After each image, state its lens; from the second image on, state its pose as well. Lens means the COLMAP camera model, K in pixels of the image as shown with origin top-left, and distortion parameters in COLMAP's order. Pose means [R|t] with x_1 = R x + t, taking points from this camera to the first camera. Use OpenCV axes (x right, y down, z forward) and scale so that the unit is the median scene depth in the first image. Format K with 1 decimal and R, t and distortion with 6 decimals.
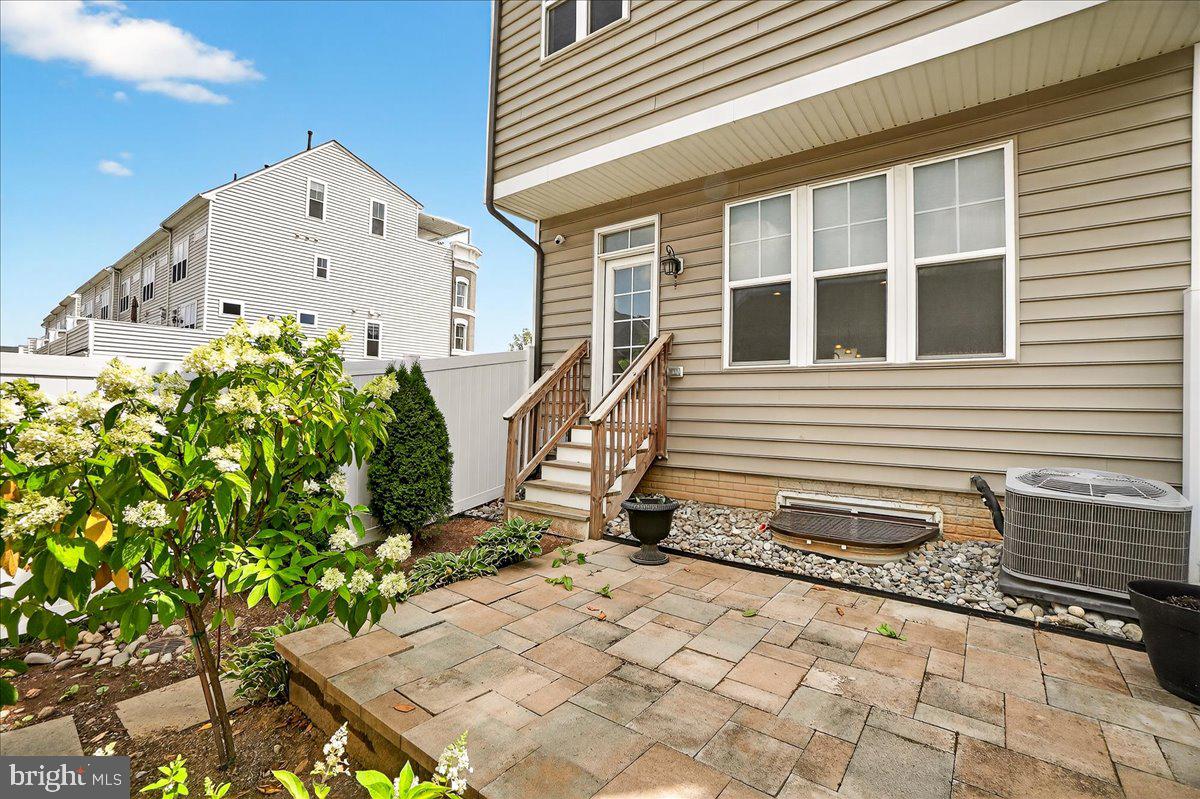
lens RADIAL K [[524.6, 0, 595.0], [0, 524.6, 399.9], [0, 0, 1]] dist [-0.072035, 0.026204]
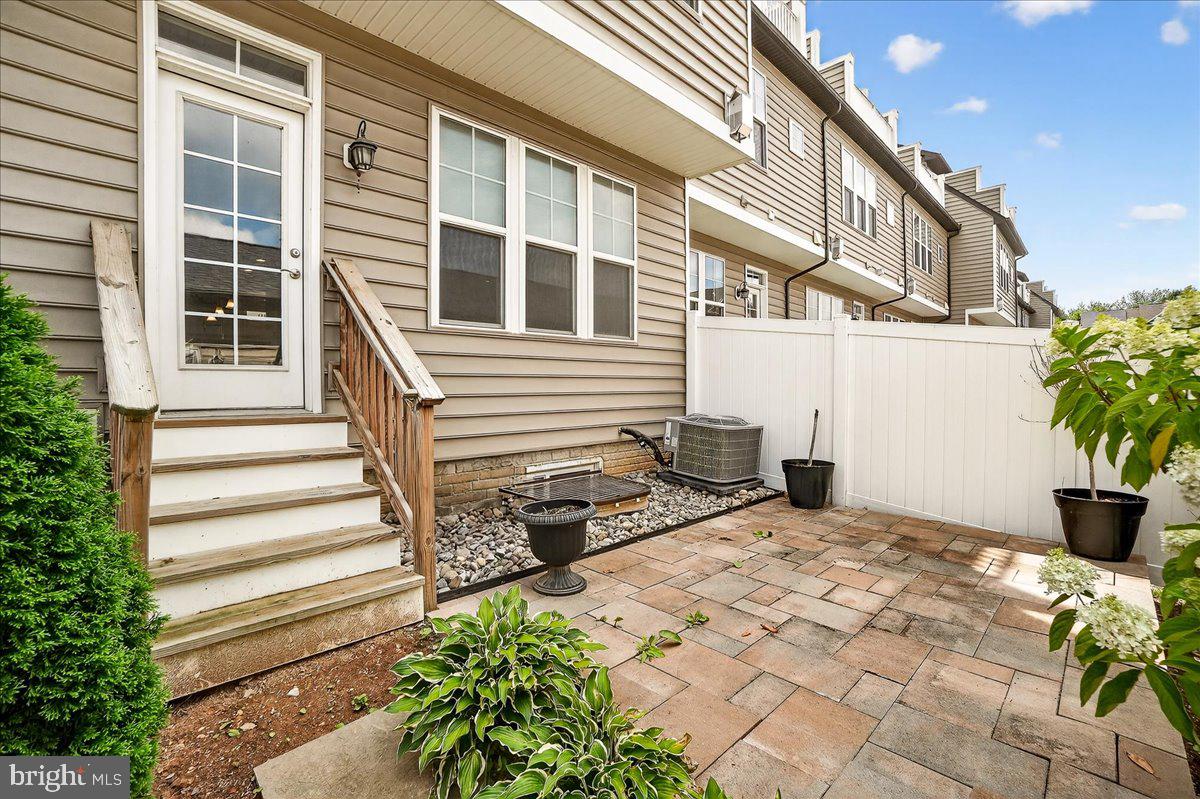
lens RADIAL K [[524.6, 0, 595.0], [0, 524.6, 399.9], [0, 0, 1]] dist [-0.072035, 0.026204]
pose [[0.132078, -0.043072, 0.990303, -0.518983], [-0.004492, 0.999019, 0.044051, 0.012621], [-0.991229, -0.010266, 0.131755, 0.742478]]
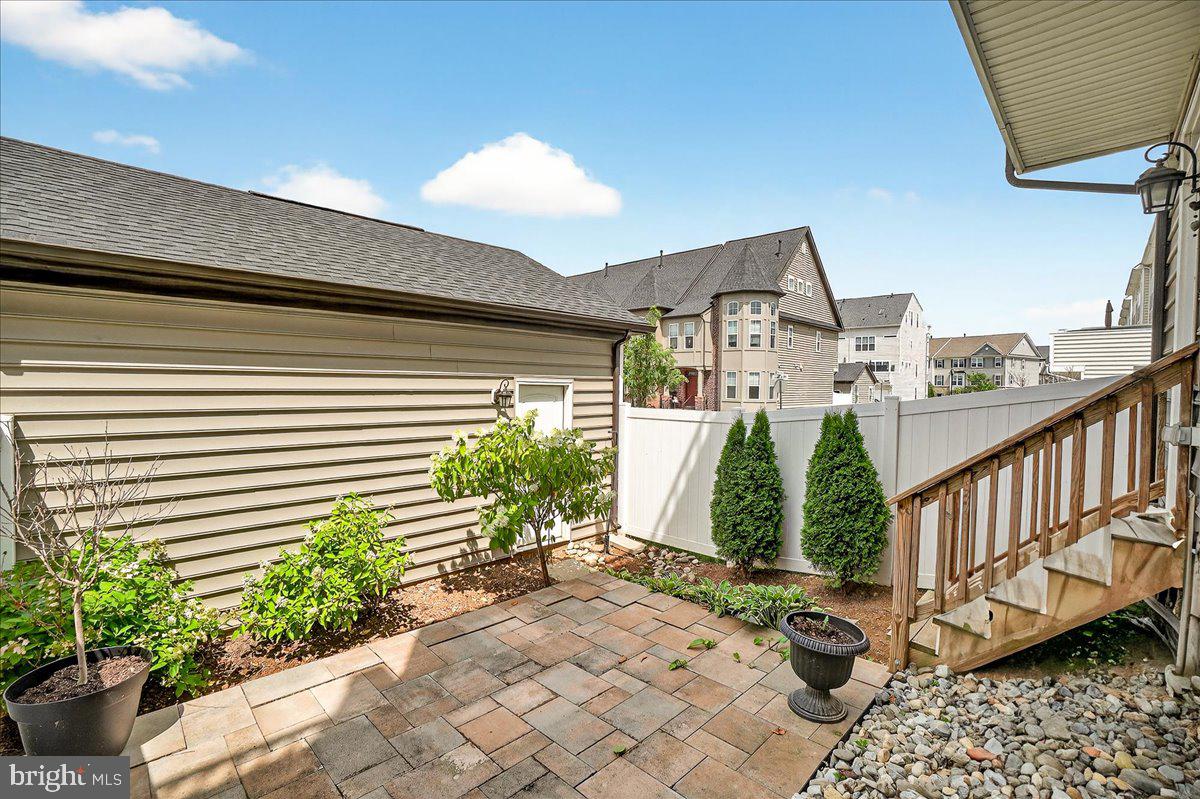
lens RADIAL K [[524.6, 0, 595.0], [0, 524.6, 399.9], [0, 0, 1]] dist [-0.072035, 0.026204]
pose [[-0.129140, 0.002650, -0.991623, 0.711570], [0.000450, 0.999996, 0.002614, -0.094842], [0.991626, -0.000108, -0.129140, 0.684031]]
